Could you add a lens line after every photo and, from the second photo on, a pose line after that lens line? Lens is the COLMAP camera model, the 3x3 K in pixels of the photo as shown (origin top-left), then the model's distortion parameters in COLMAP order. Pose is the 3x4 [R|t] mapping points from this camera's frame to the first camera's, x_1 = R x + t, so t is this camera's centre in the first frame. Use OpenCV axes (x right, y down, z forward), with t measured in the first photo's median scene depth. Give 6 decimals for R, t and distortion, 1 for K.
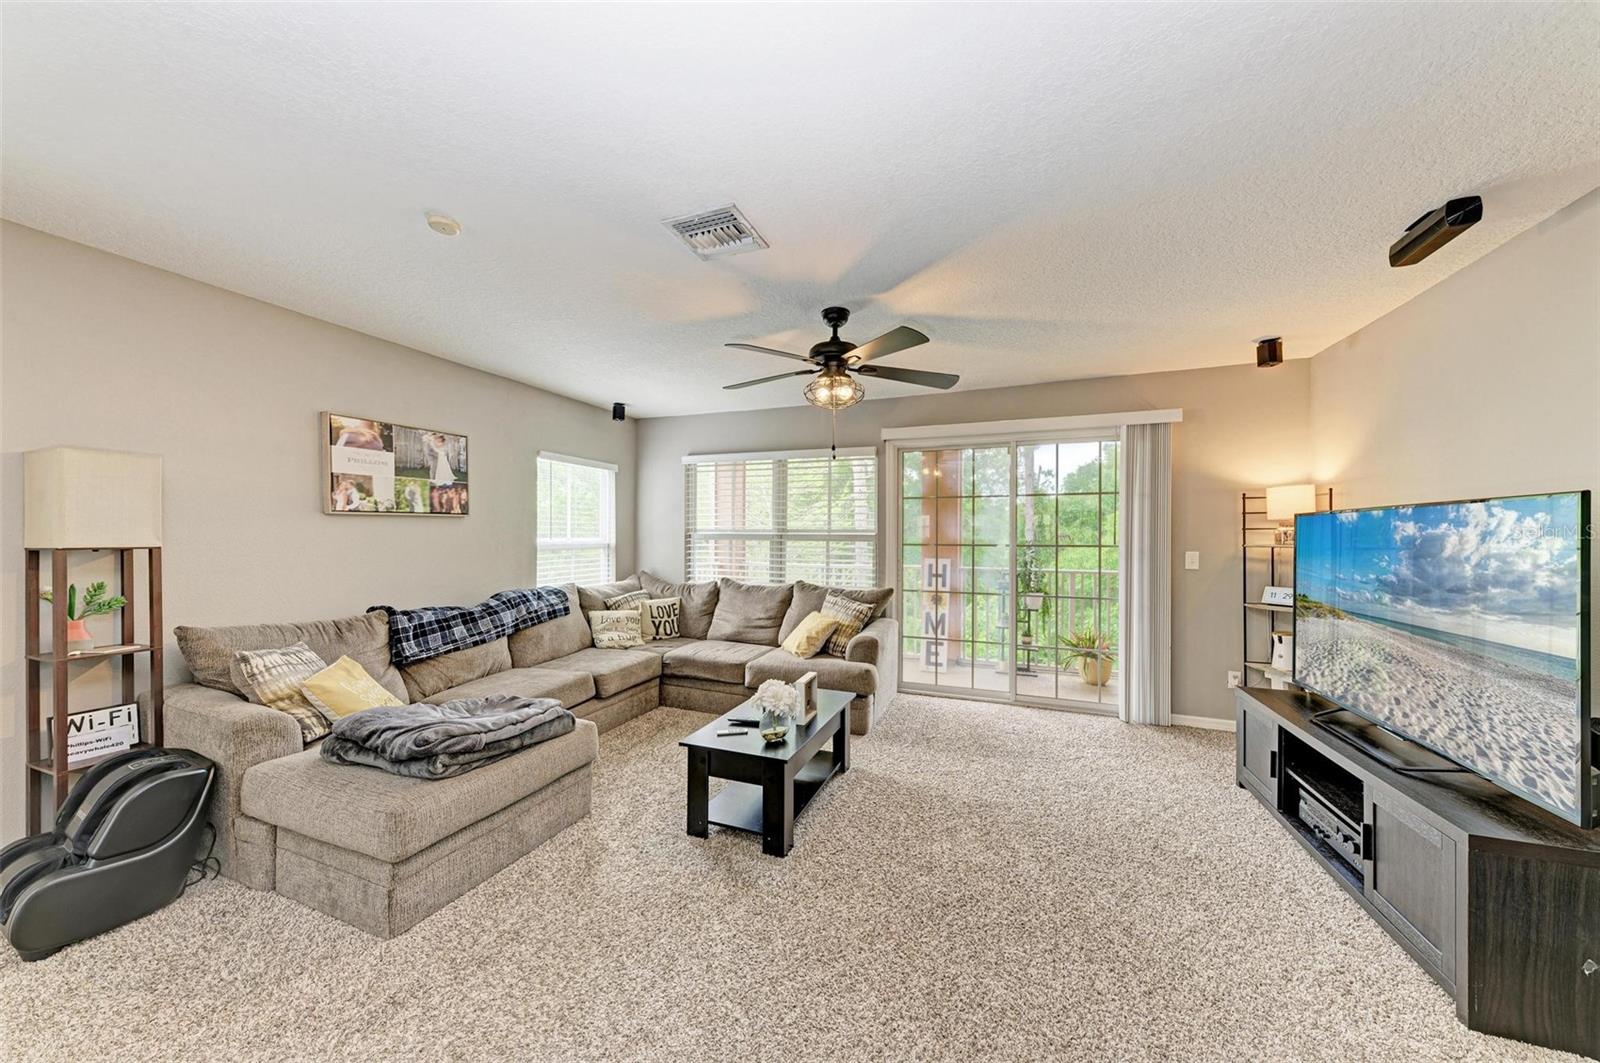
lens RADIAL K [[538.9, 0, 804.0], [0, 538.9, 537.3], [0, 0, 1]] dist [0.008981, -0.001299]
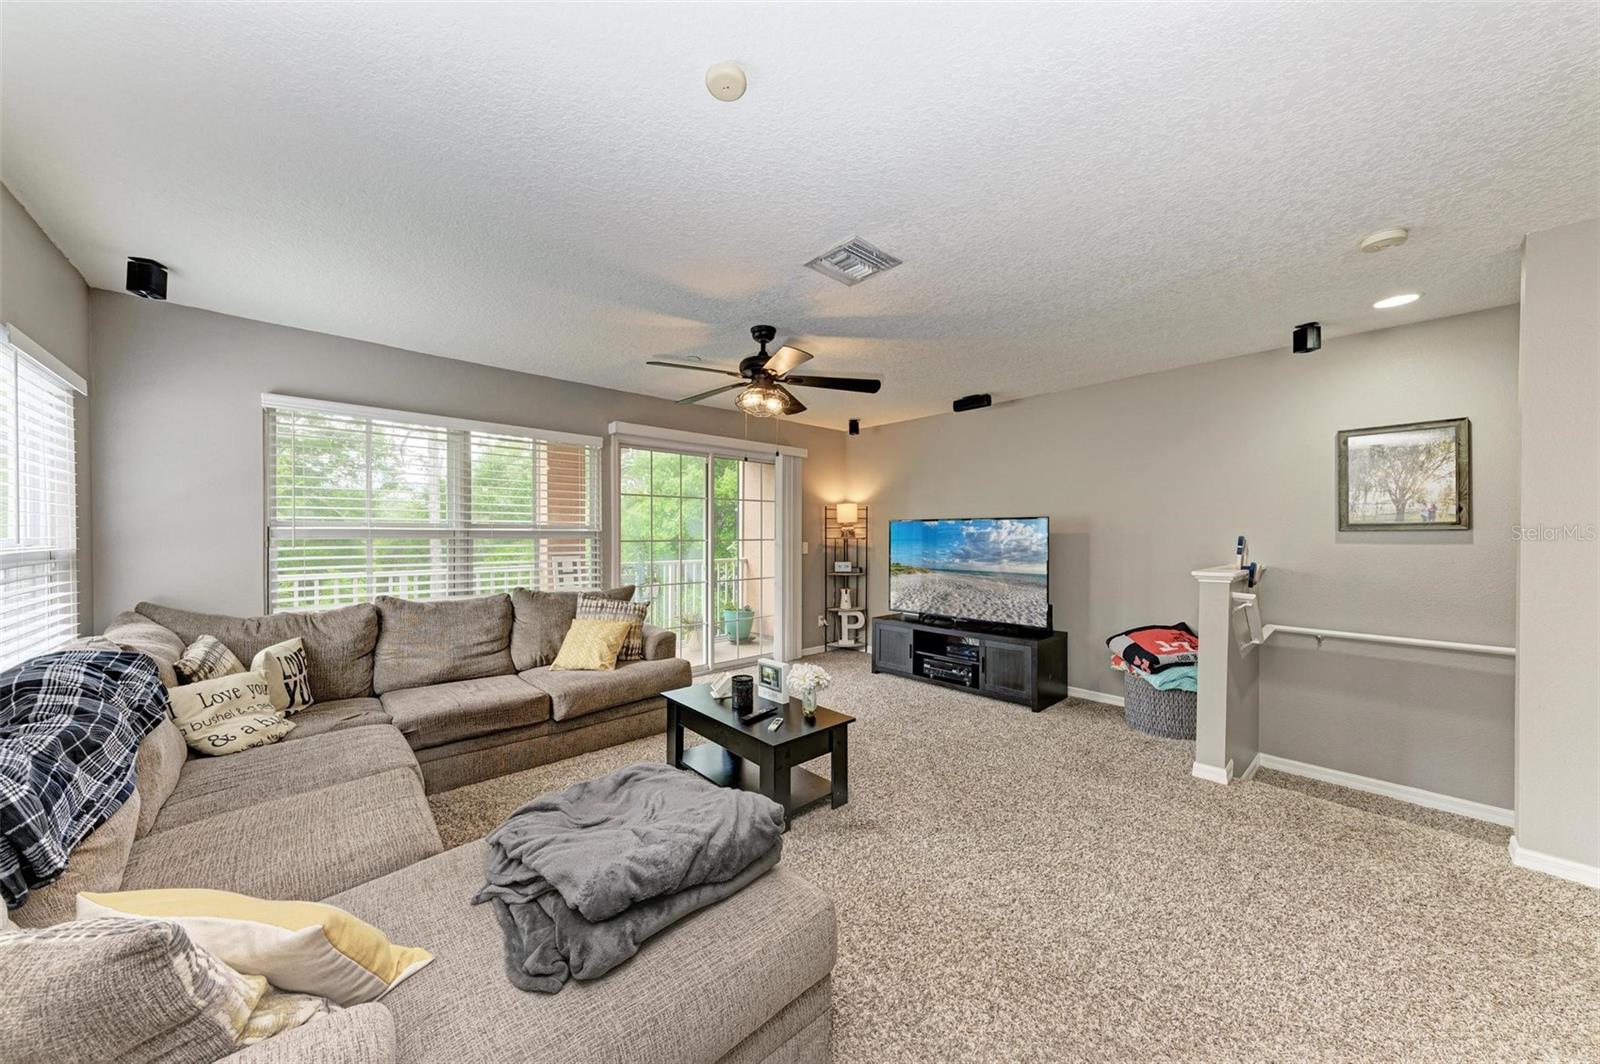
lens RADIAL K [[538.9, 0, 793.6], [0, 538.9, 539.5], [0, 0, 1]] dist [0.008981, -0.001299]
pose [[0.453887, -0.012592, 0.890970, -0.692214], [0.002275, 0.999913, 0.012973, -0.002145], [-0.891056, -0.003862, 0.453877, 0.343147]]
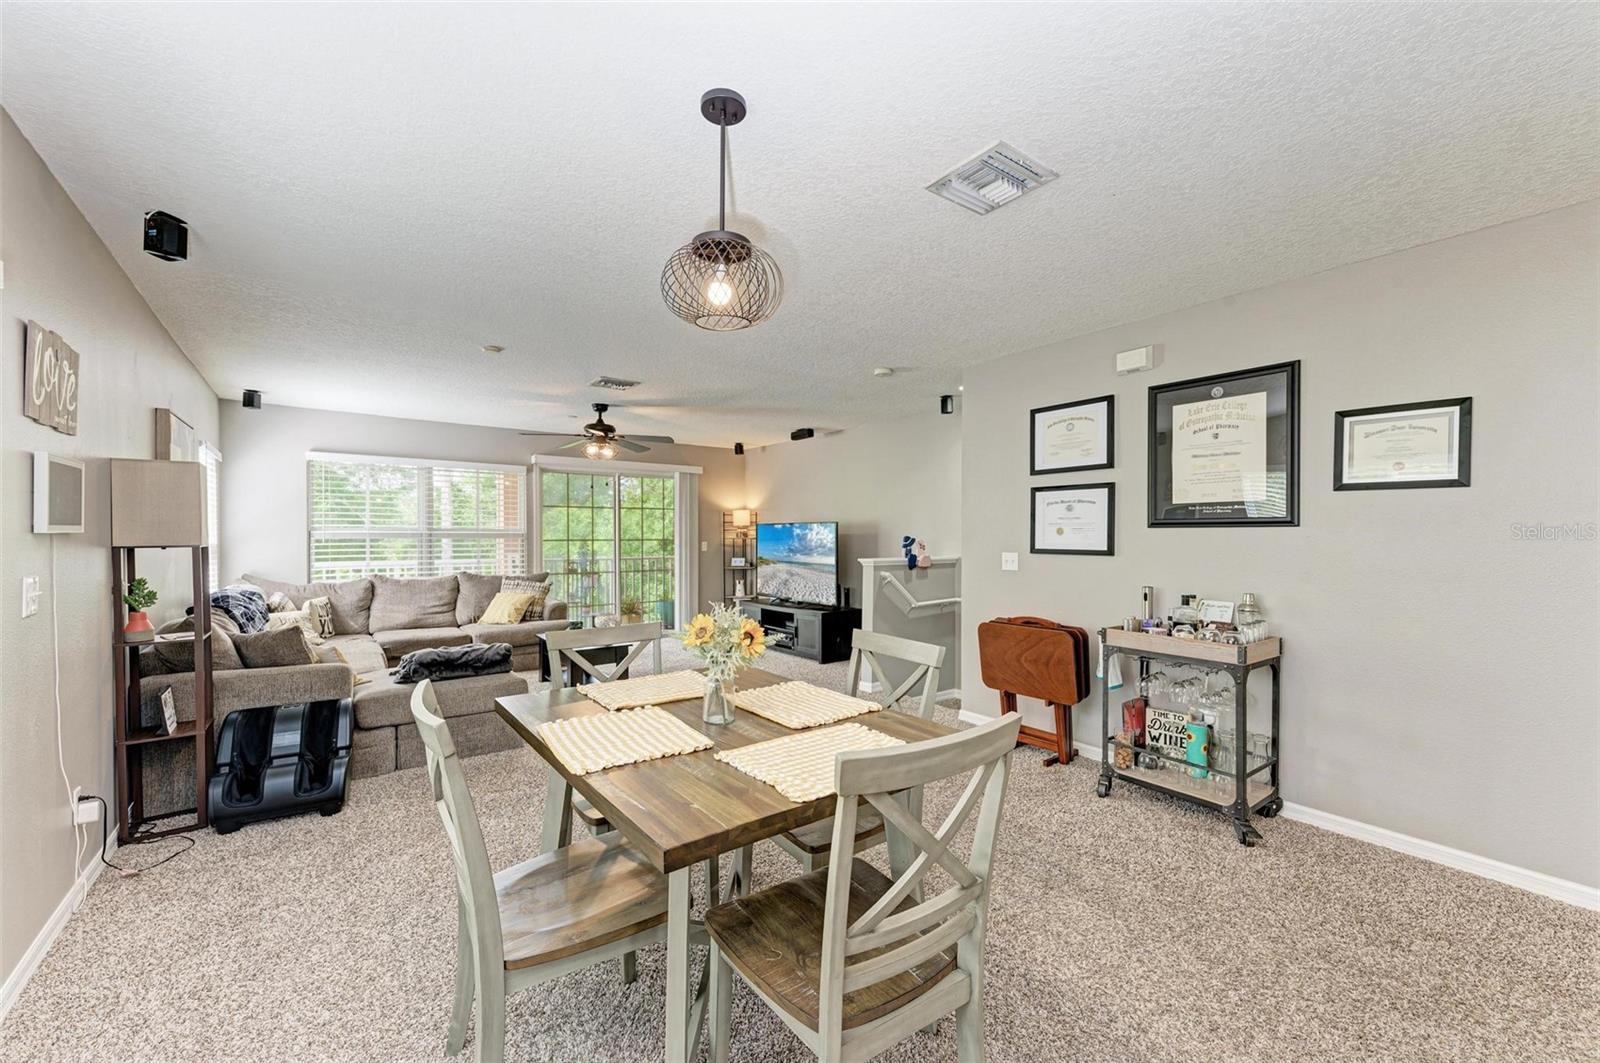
lens RADIAL K [[627.0, 0, 793.2], [0, 627.0, 538.0], [0, 0, 1]] dist [0.017156, -0.001945]
pose [[0.539691, -0.007529, 0.841830, -1.010628], [0.004281, 0.999972, 0.006199, 0.000300], [-0.841853, 0.000258, 0.539707, -0.473429]]
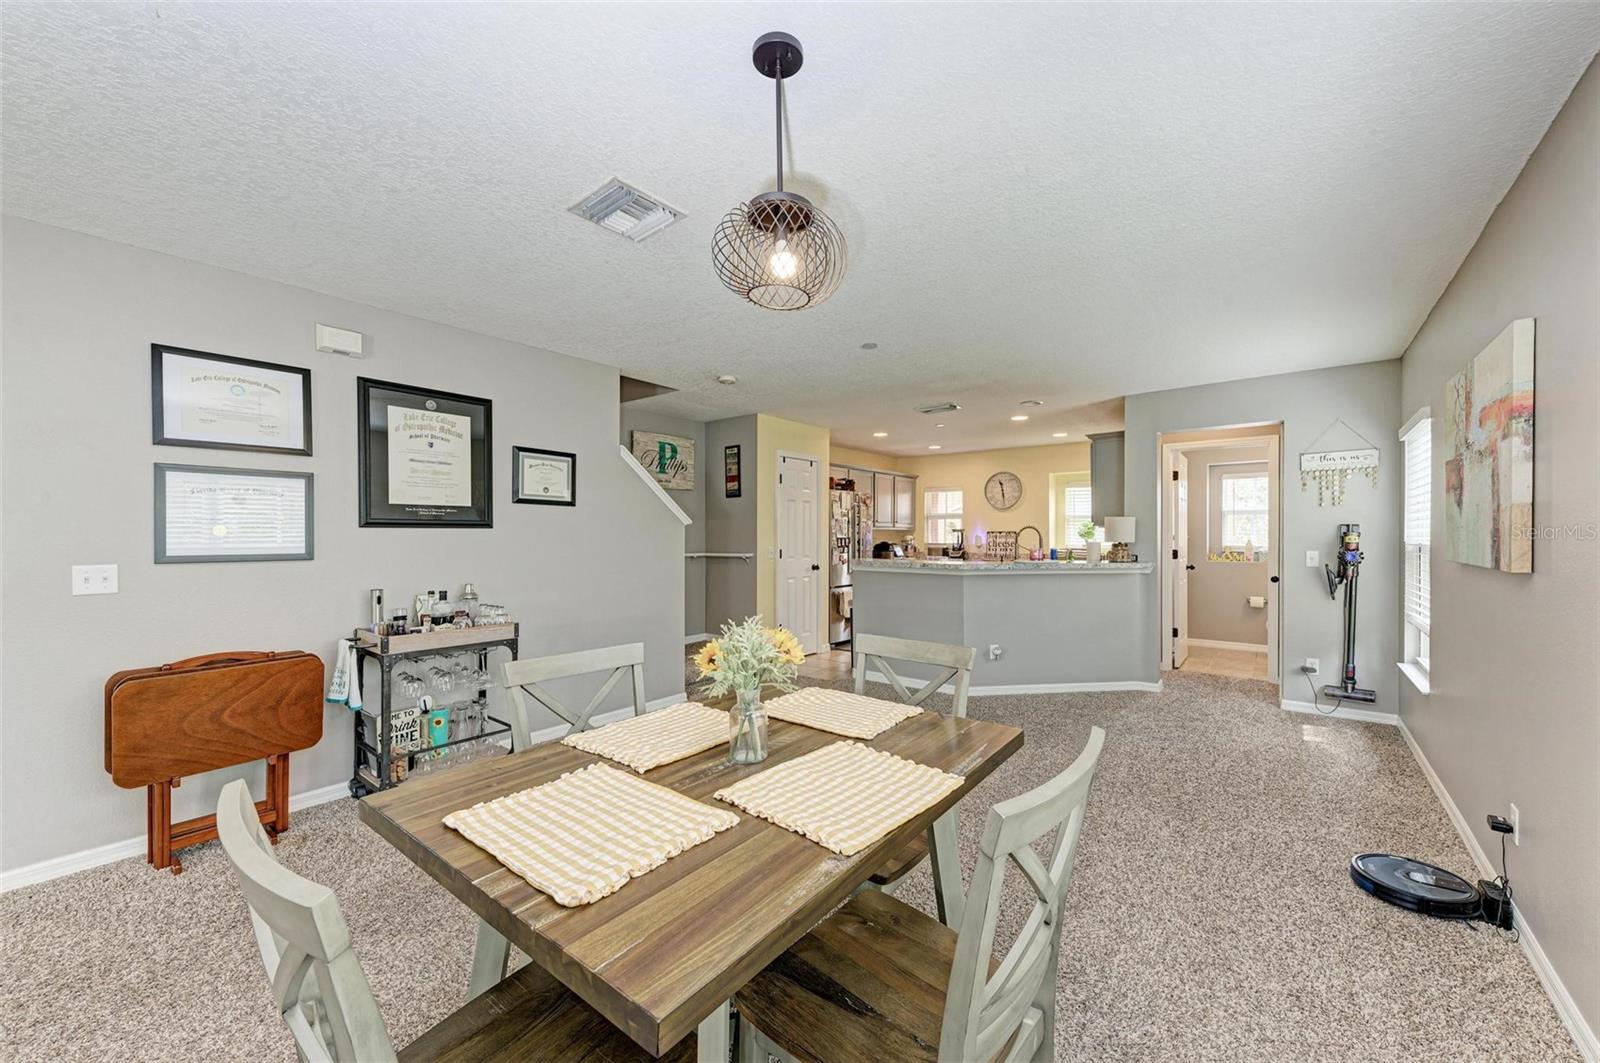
lens RADIAL K [[599.4, 0, 806.1], [0, 599.4, 540.3], [0, 0, 1]] dist [0.015244, -0.003245]
pose [[-0.951298, -0.004778, 0.308236, -0.786087], [-0.000176, 0.999888, 0.014956, -0.001796], [-0.308273, 0.014174, -0.951192, 0.195447]]
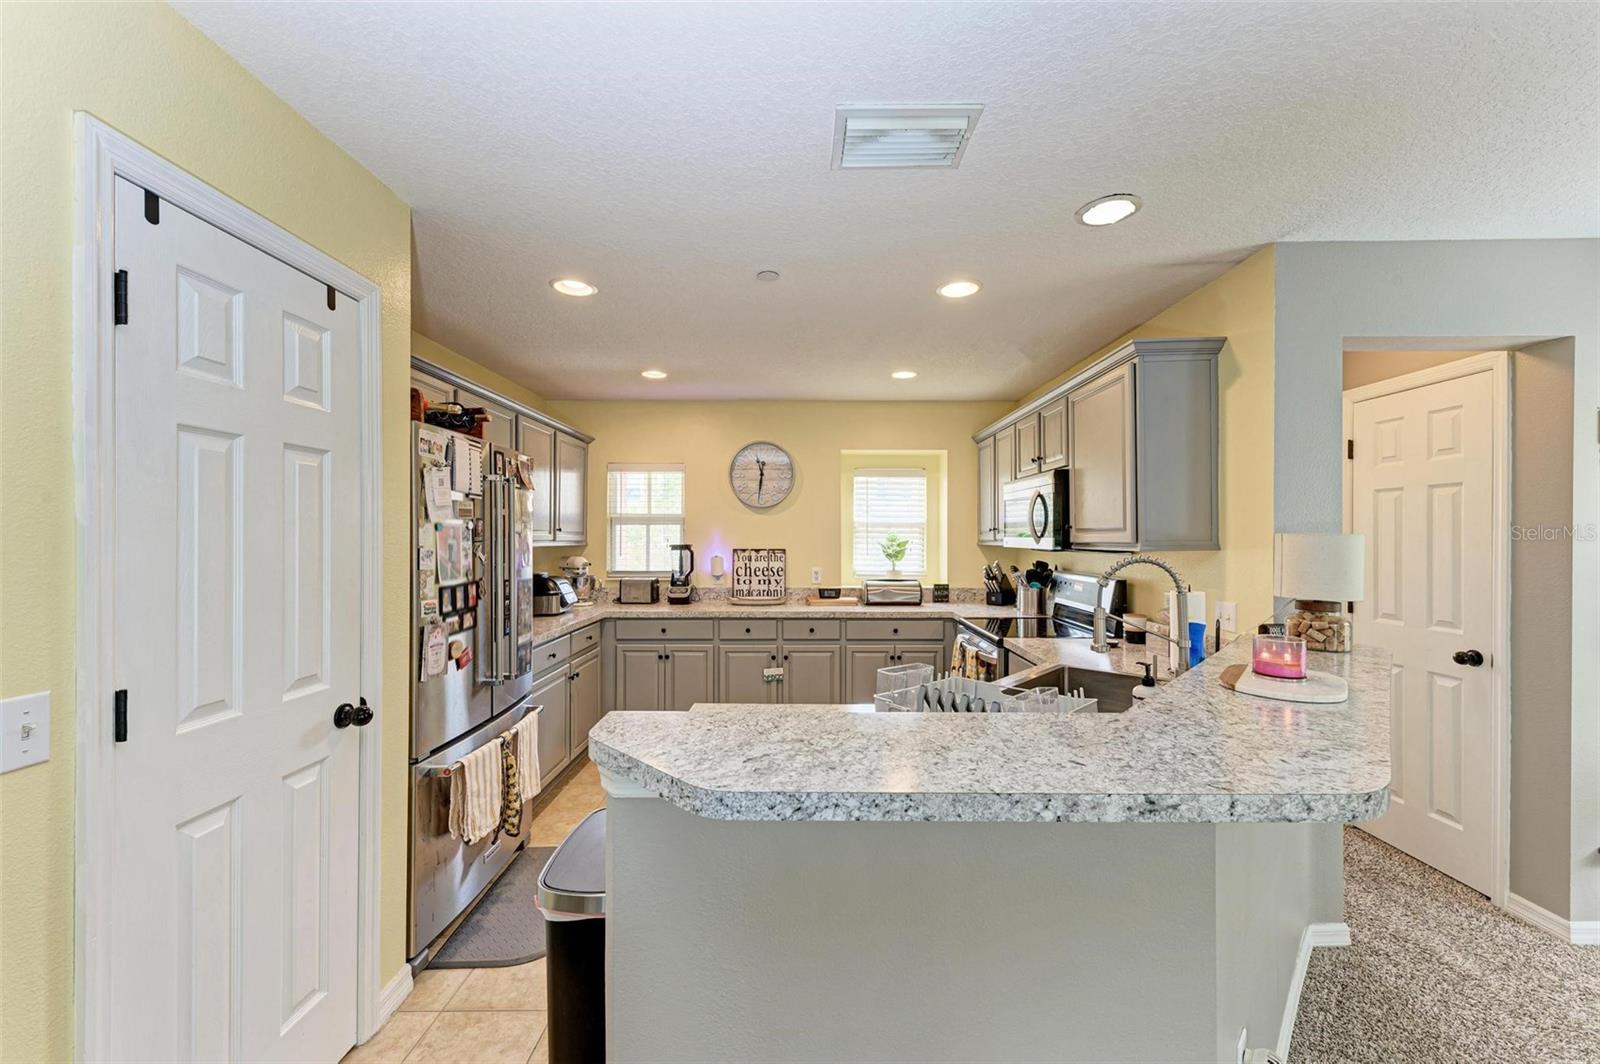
lens RADIAL K [[632.0, 0, 811.8], [0, 632.0, 536.3], [0, 0, 1]] dist [0.013733, -0.000012]
pose [[-0.932641, -0.004278, -0.360781, -0.405129], [-0.004958, 0.999987, 0.000959, -0.030900], [0.360773, 0.002683, -0.932650, -0.954325]]
